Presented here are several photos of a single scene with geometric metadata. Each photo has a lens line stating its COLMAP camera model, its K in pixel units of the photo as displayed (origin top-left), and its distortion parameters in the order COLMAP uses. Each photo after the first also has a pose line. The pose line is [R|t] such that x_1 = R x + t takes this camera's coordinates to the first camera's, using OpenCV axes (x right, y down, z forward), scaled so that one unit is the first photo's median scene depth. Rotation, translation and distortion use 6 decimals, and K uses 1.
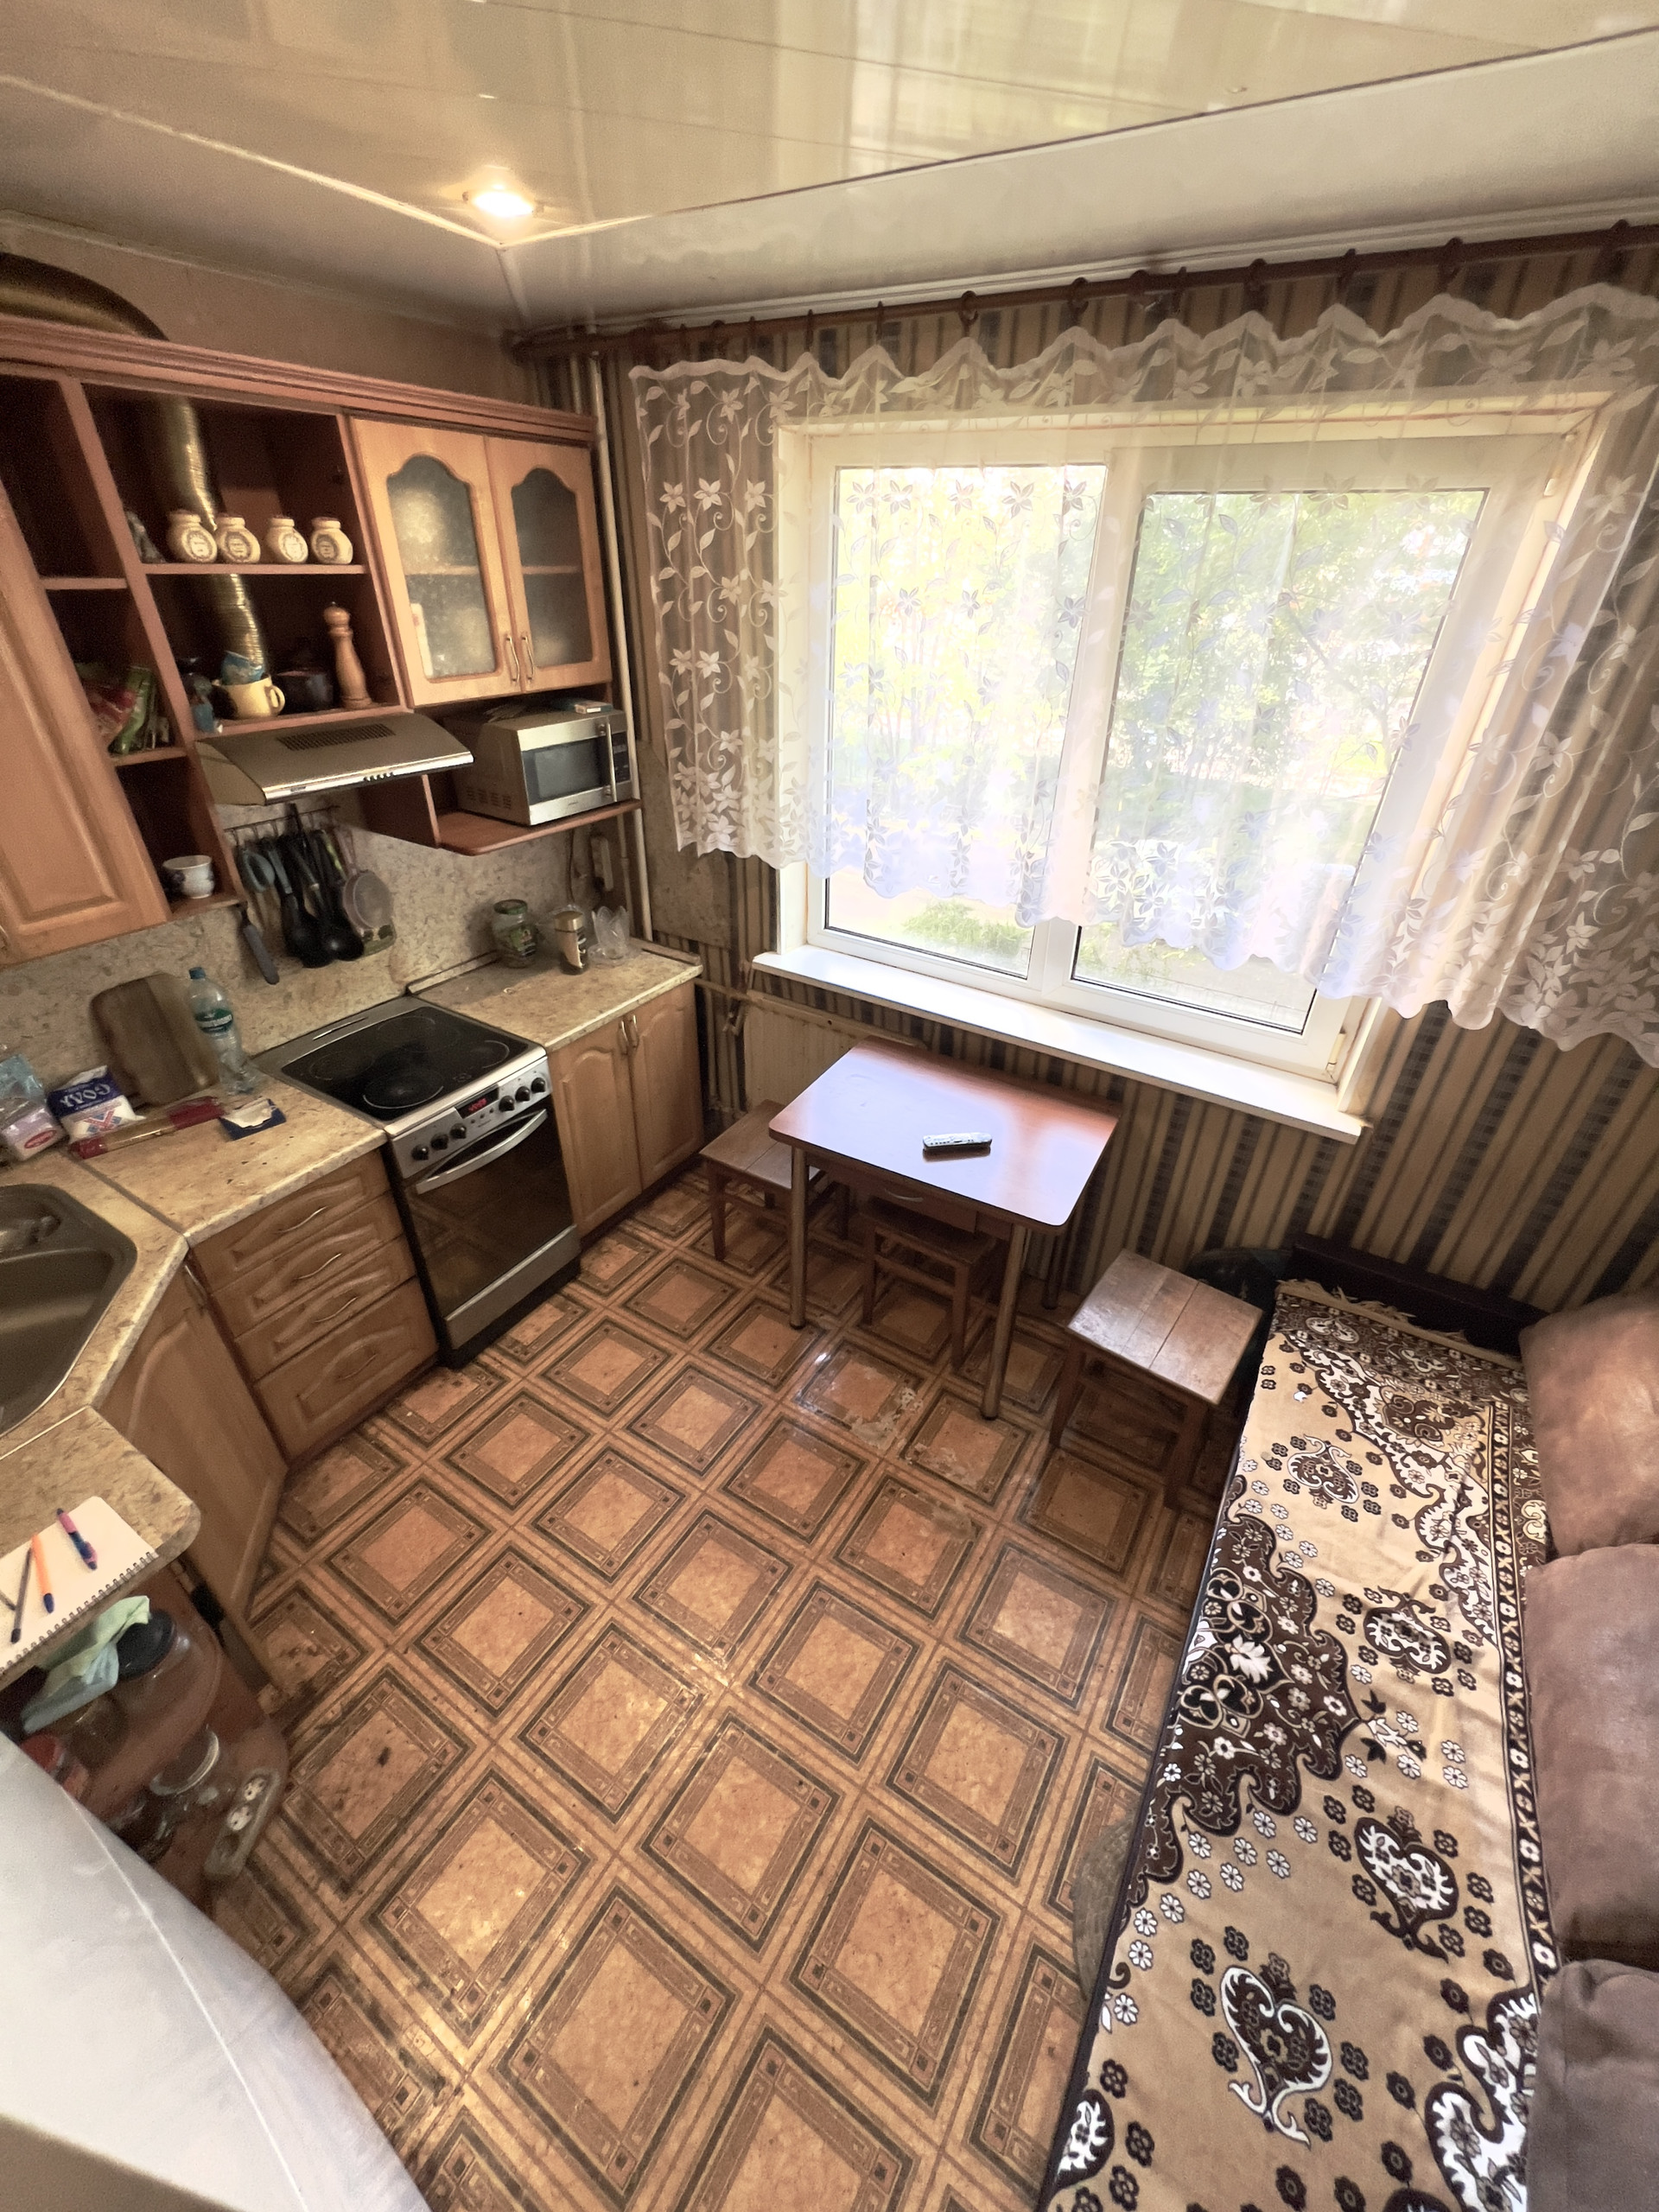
lens RADIAL K [[884.9, 0, 829.3], [0, 884.9, 1110.8], [0, 0, 1]] dist [-0.003287, 0.000921]
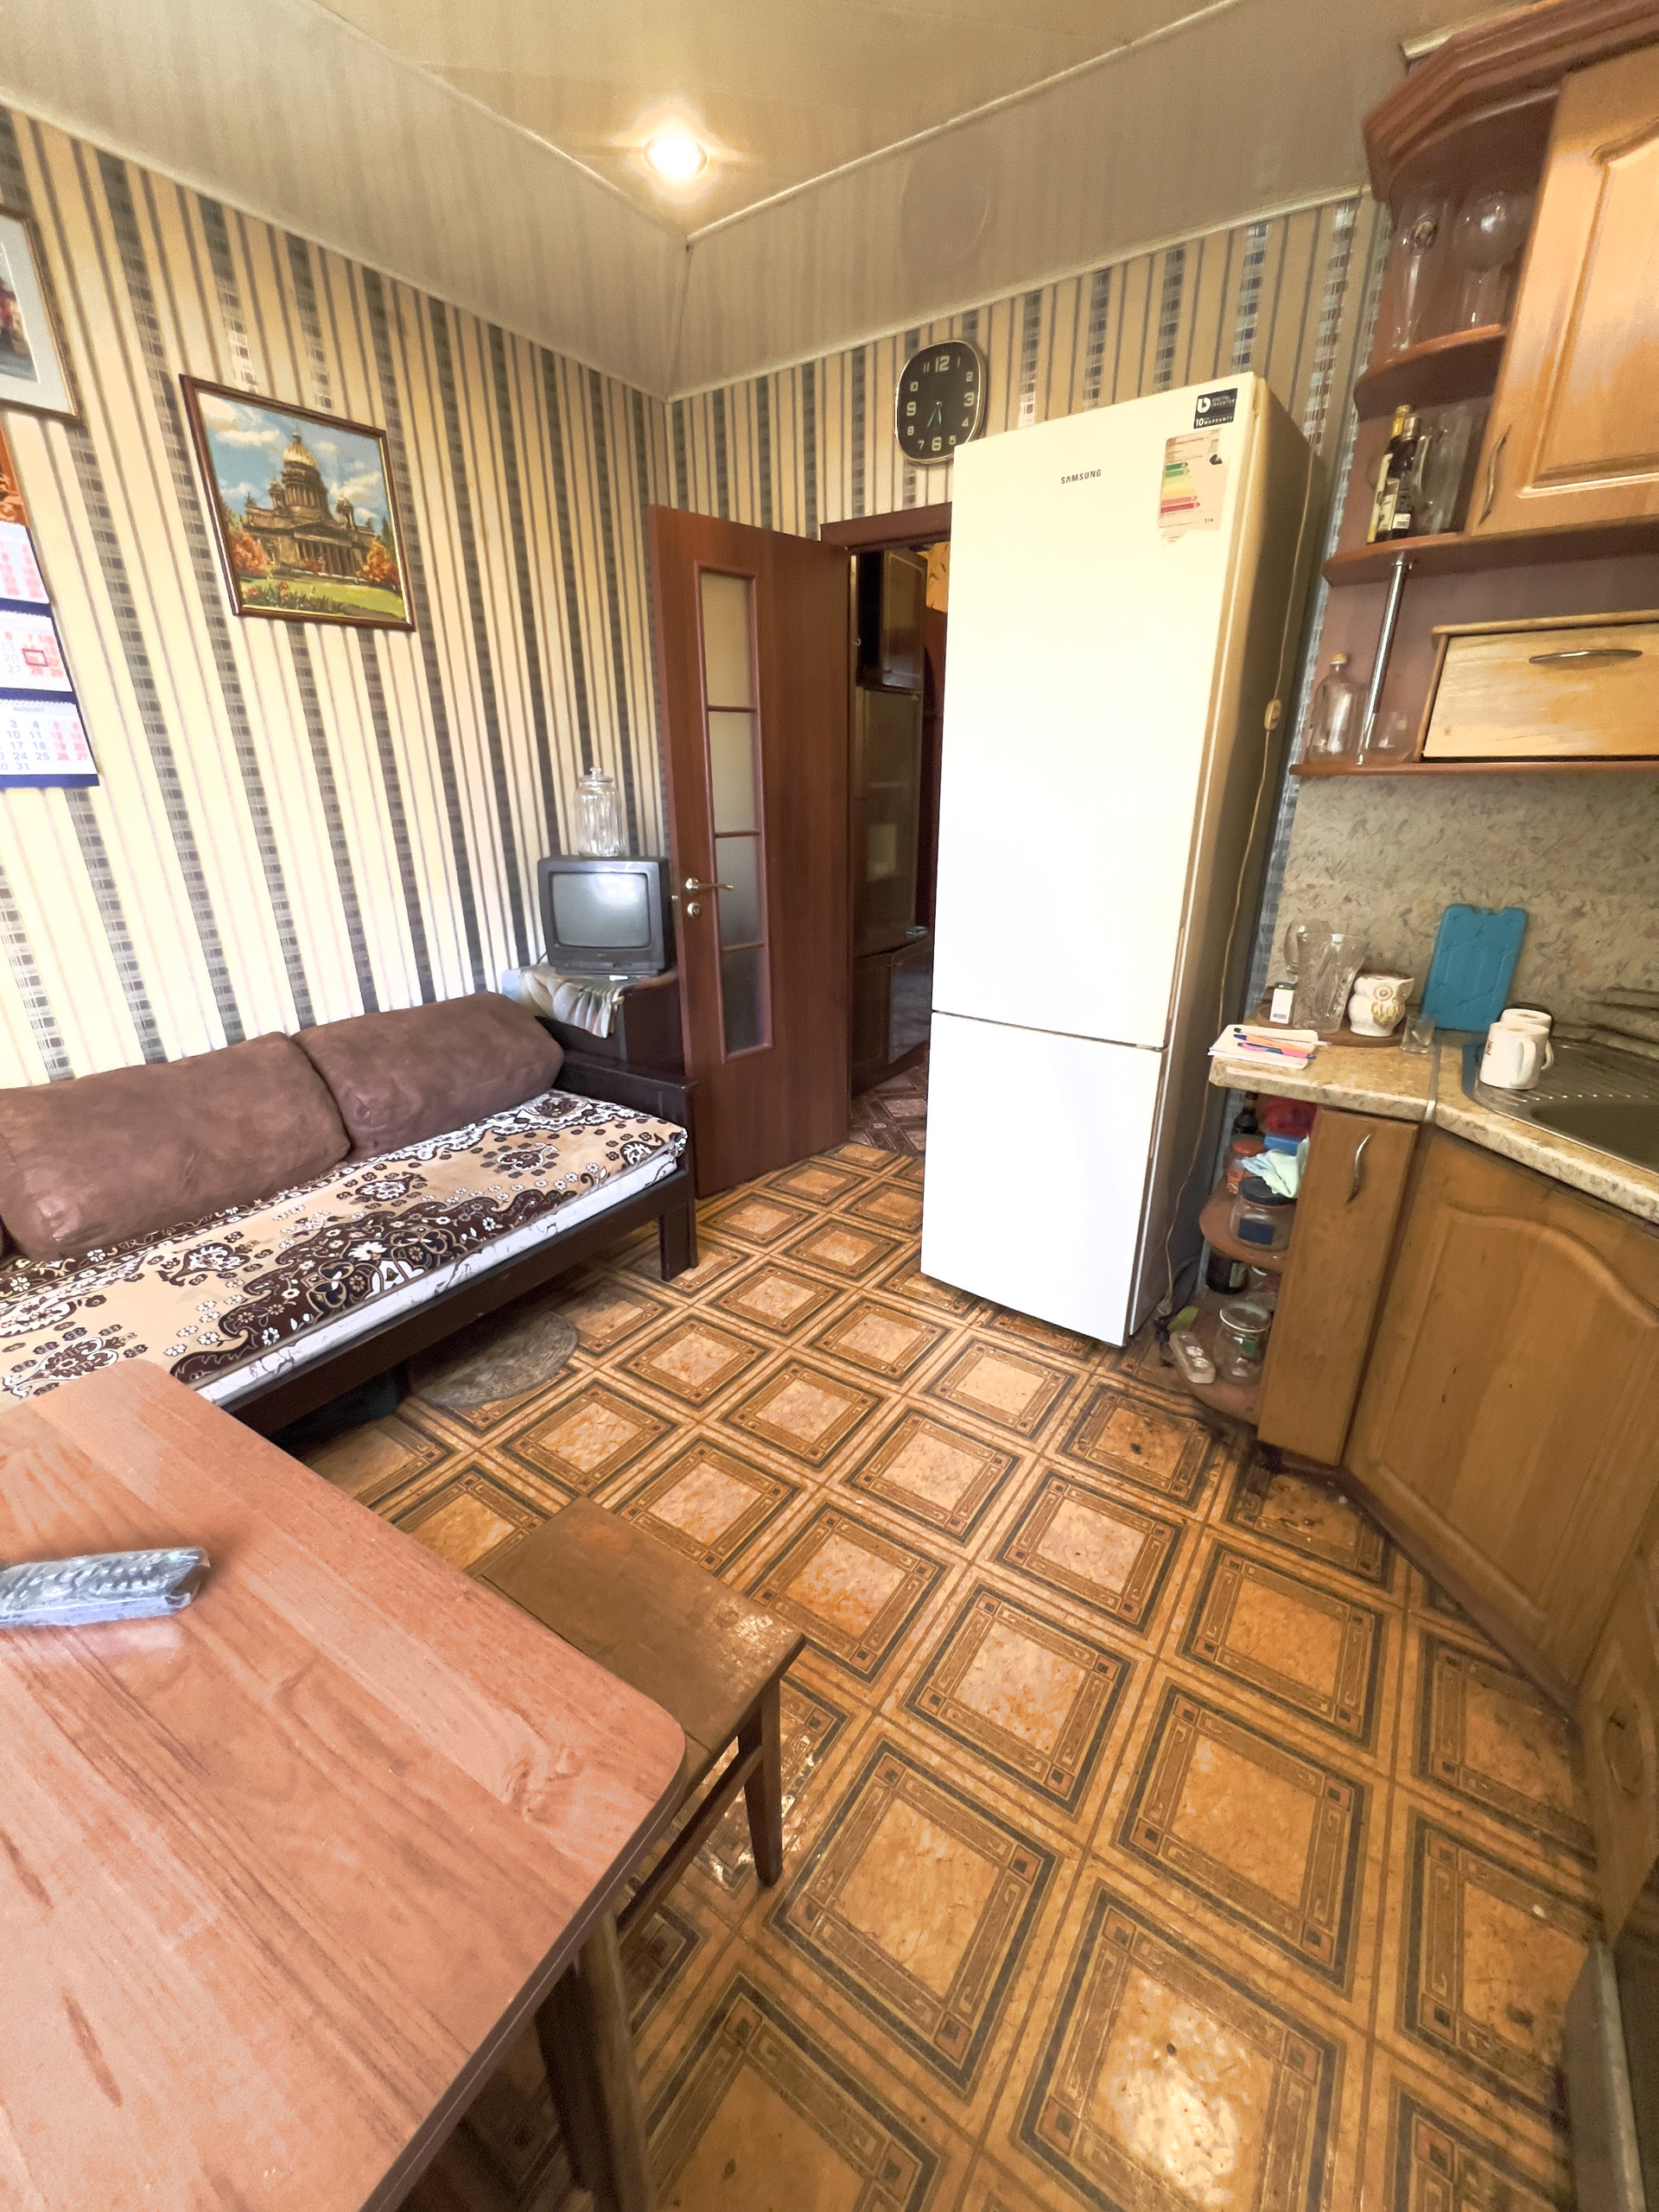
lens RADIAL K [[884.9, 0, 832.0], [0, 884.9, 1109.2], [0, 0, 1]] dist [-0.003287, 0.000921]
pose [[-0.999171, -0.031218, 0.026124, -0.178352], [0.002445, 0.594571, 0.804040, -0.461758], [-0.040633, 0.803437, -0.594002, 1.586242]]
